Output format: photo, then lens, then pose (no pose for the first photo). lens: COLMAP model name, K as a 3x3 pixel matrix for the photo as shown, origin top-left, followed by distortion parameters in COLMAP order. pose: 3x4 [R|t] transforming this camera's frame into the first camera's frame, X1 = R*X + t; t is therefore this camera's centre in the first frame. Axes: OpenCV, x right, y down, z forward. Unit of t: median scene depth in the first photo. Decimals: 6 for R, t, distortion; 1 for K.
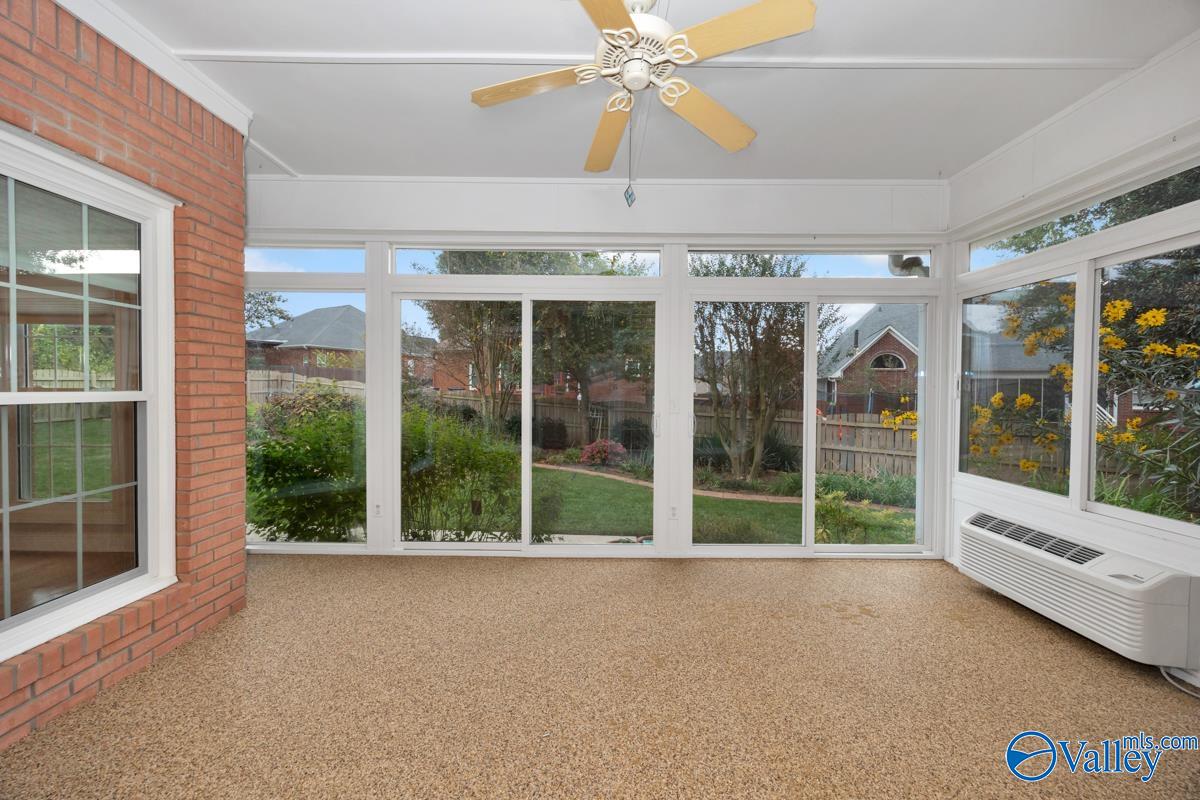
lens RADIAL K [[475.4, 0, 600.1], [0, 475.4, 398.7], [0, 0, 1]] dist [-0.001191, -0.000015]
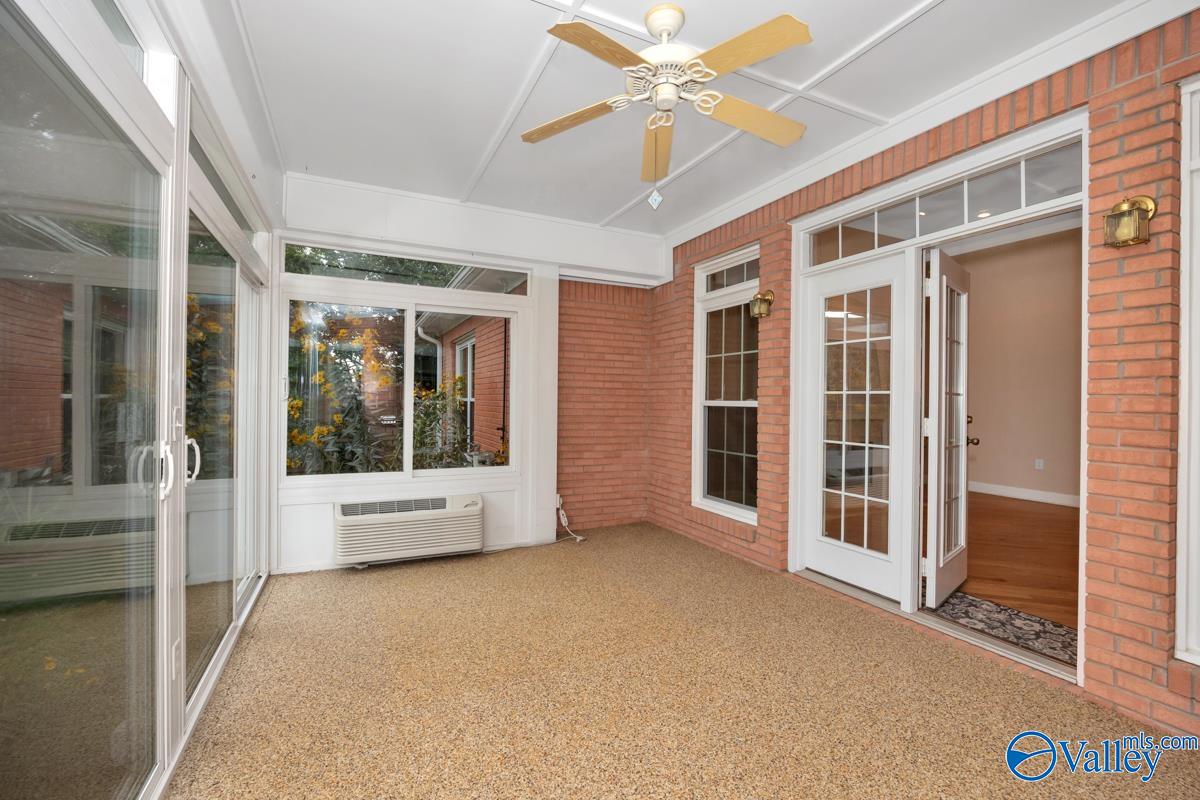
lens RADIAL K [[521.7, 0, 599.3], [0, 521.7, 399.6], [0, 0, 1]] dist [0.000002, 0.000050]
pose [[-0.451689, -0.010381, 0.892115, -0.687900], [-0.000075, 0.999933, 0.011598, -0.023484], [-0.892175, 0.005171, -0.451659, 1.256960]]
